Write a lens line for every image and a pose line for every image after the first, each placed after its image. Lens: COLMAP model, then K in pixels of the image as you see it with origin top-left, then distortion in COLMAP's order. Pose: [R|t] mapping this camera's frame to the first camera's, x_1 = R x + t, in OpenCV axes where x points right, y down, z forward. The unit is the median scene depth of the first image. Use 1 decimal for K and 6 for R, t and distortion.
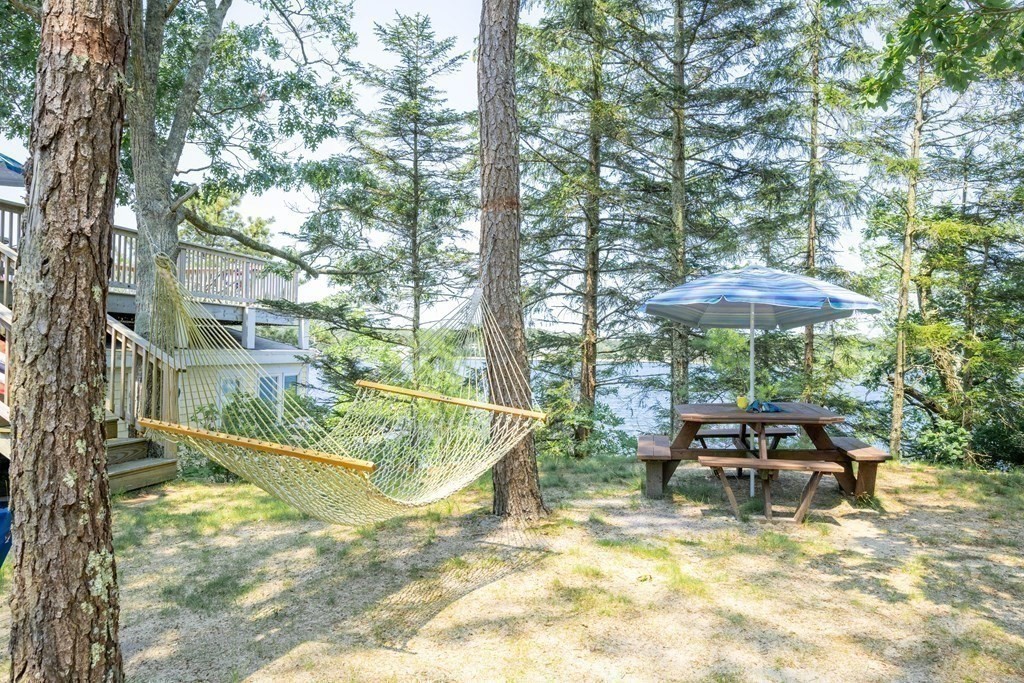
lens RADIAL K [[728.6, 0, 512.0], [0, 728.6, 341.5], [0, 0, 1]] dist [0.031914, 0.004634]
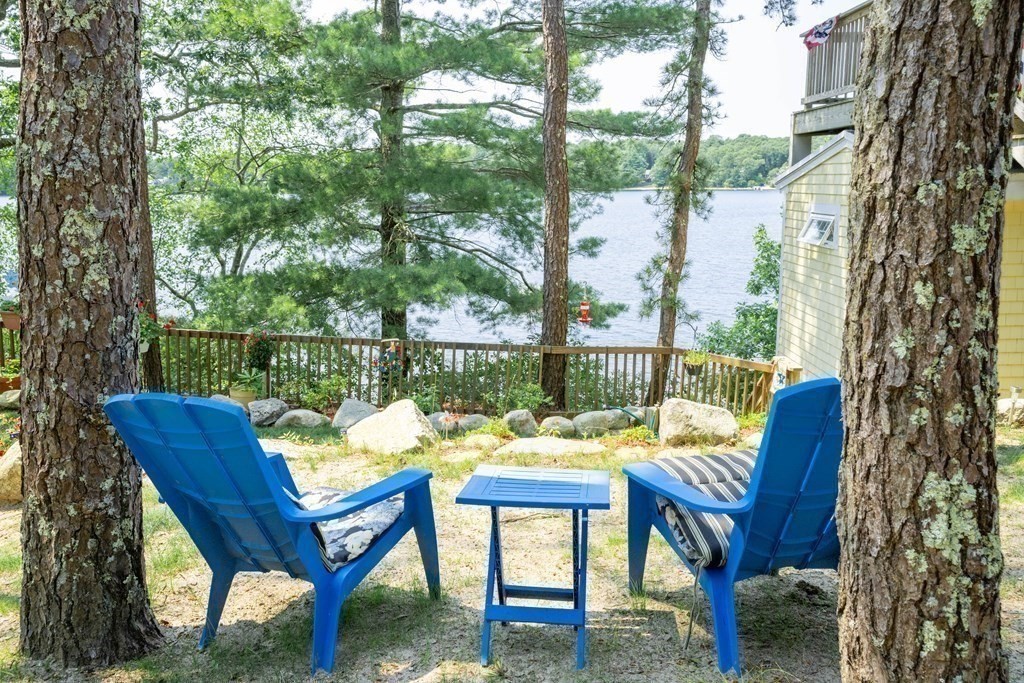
lens RADIAL K [[849.4, 0, 512.0], [0, 849.4, 341.5], [0, 0, 1]] dist [0.004078, 0.051197]
pose [[0.209568, 0.162474, -0.964201, -0.001538], [0.030383, 0.984540, 0.172505, 0.054534], [0.977322, -0.065447, 0.201391, 0.548172]]
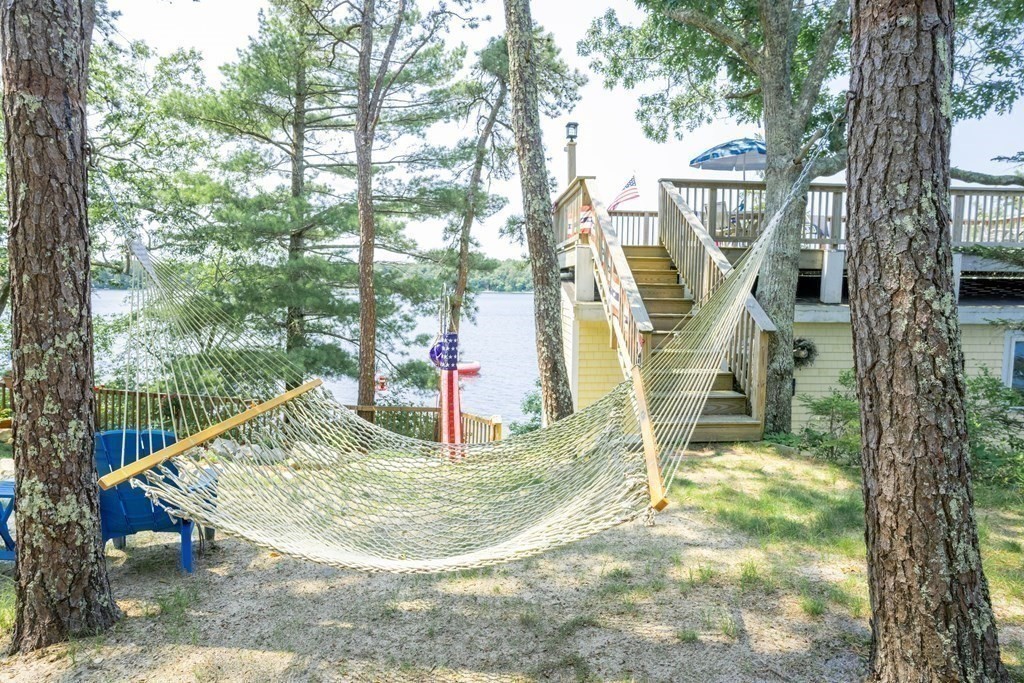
lens RADIAL K [[600.6, 0, 512.0], [0, 600.6, 341.5], [0, 0, 1]] dist [-0.004113, -0.001416]
pose [[0.261930, 0.074114, -0.962237, 0.679459], [0.009767, 0.996792, 0.079435, -0.034866], [0.965037, -0.030205, 0.260366, 1.584924]]
